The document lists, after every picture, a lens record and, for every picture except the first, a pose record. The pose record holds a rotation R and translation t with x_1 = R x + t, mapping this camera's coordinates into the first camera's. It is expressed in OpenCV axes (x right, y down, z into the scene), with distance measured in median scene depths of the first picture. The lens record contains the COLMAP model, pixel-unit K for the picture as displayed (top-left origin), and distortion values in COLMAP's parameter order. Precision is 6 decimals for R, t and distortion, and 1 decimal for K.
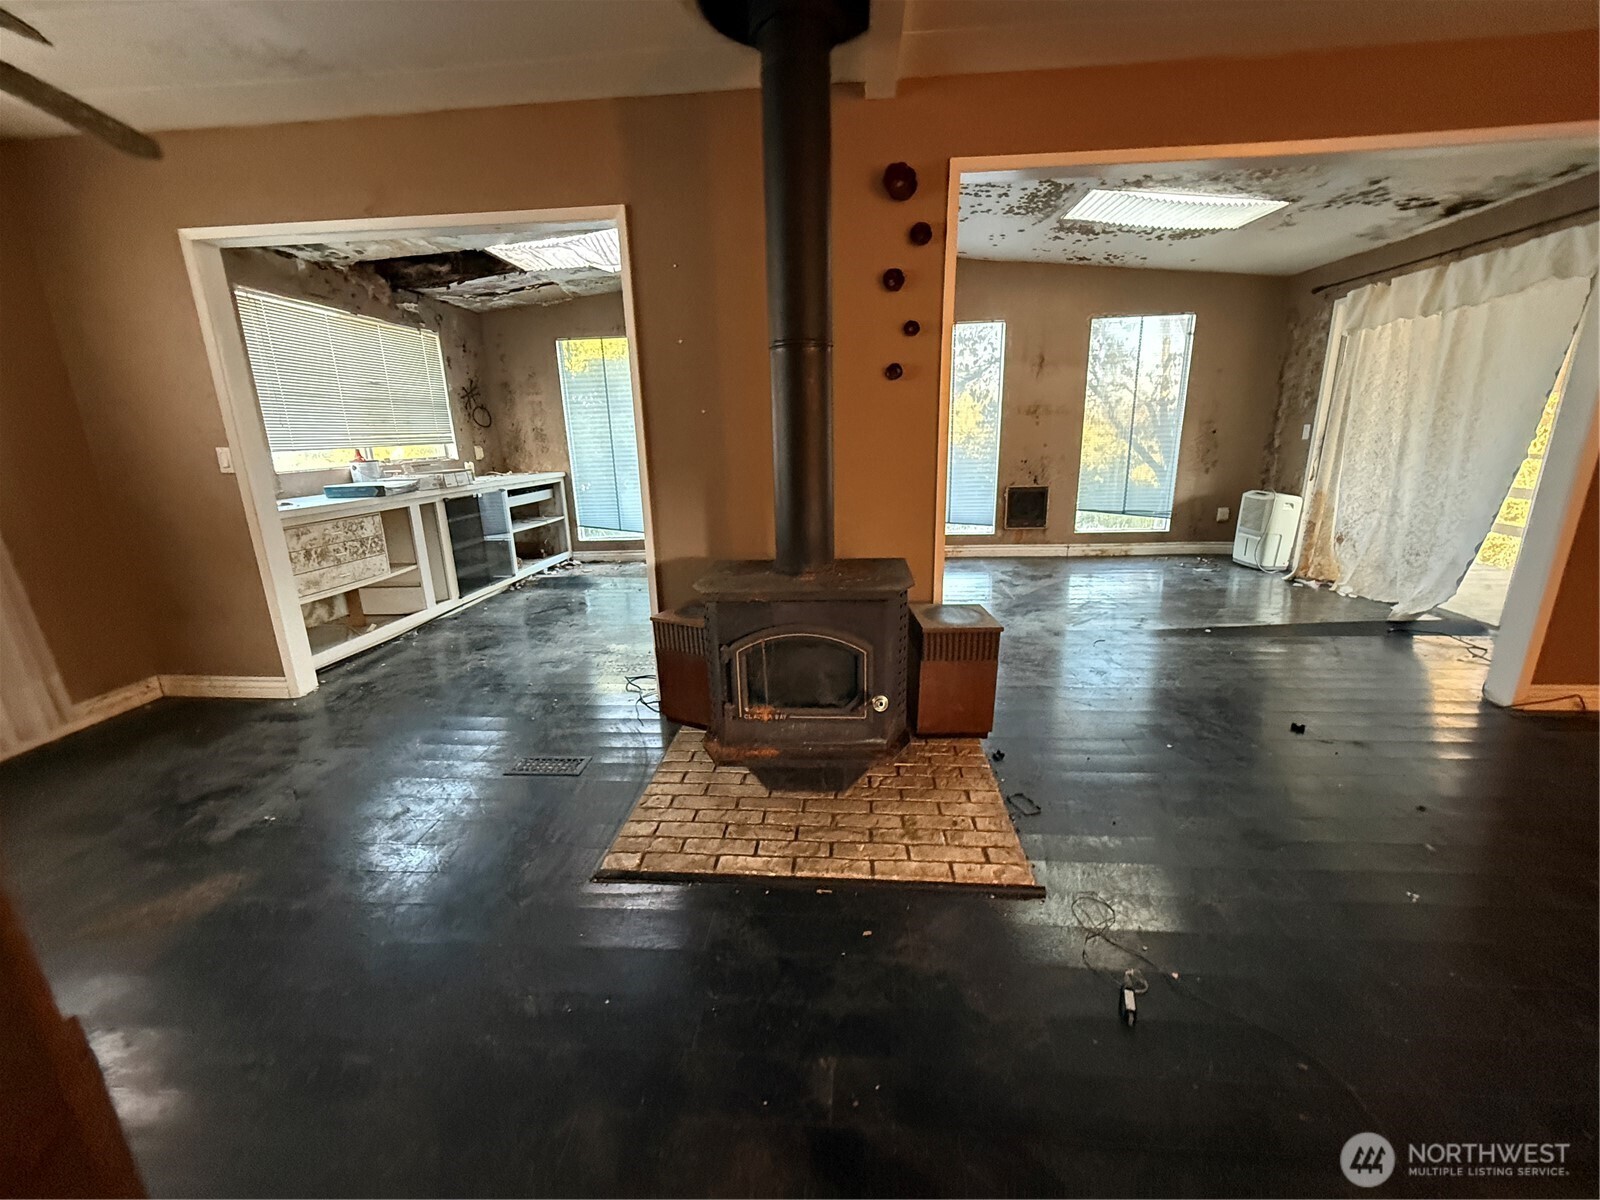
lens RADIAL K [[638.4, 0, 798.9], [0, 638.4, 598.9], [0, 0, 1]] dist [-0.001919, 0.000239]
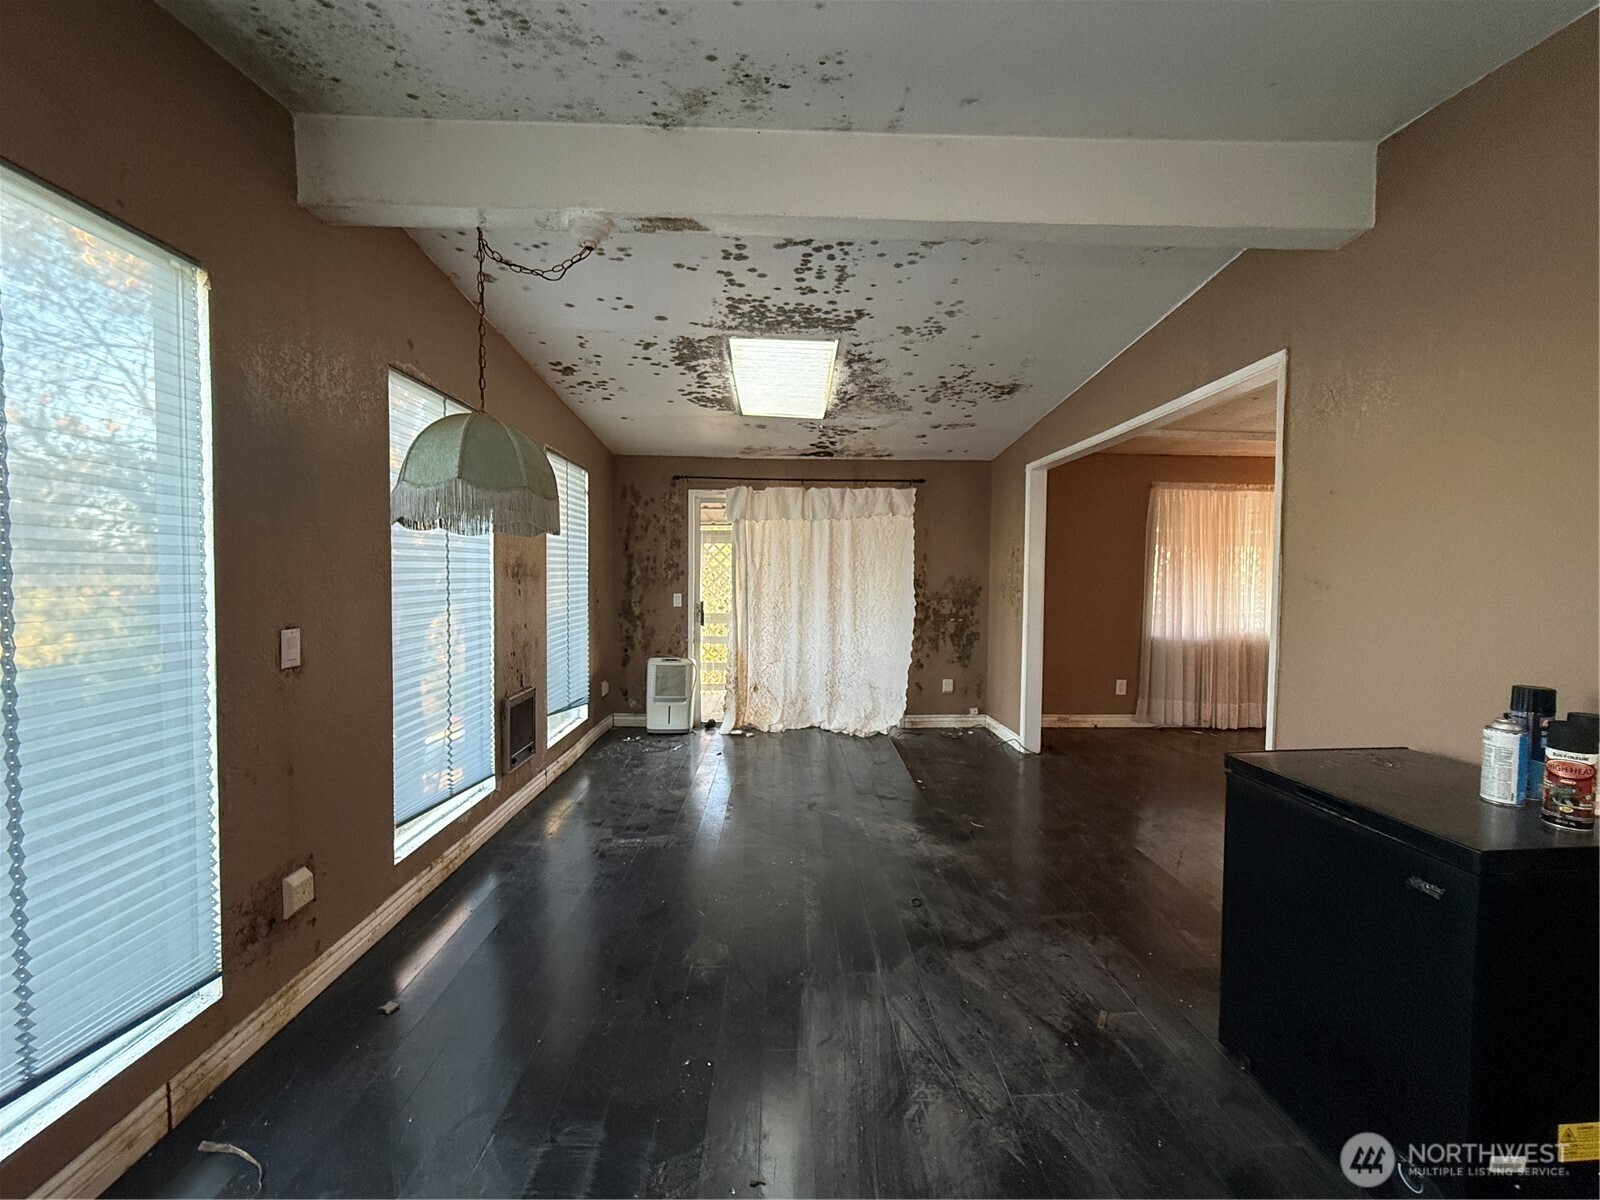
lens RADIAL K [[638.4, 0, 803.7], [0, 638.4, 597.8], [0, 0, 1]] dist [-0.001919, 0.000239]
pose [[-0.116700, -0.012356, 0.993090, -0.432381], [0.248389, 0.967783, 0.041230, -0.361685], [-0.961605, 0.251484, -0.109871, 1.281599]]
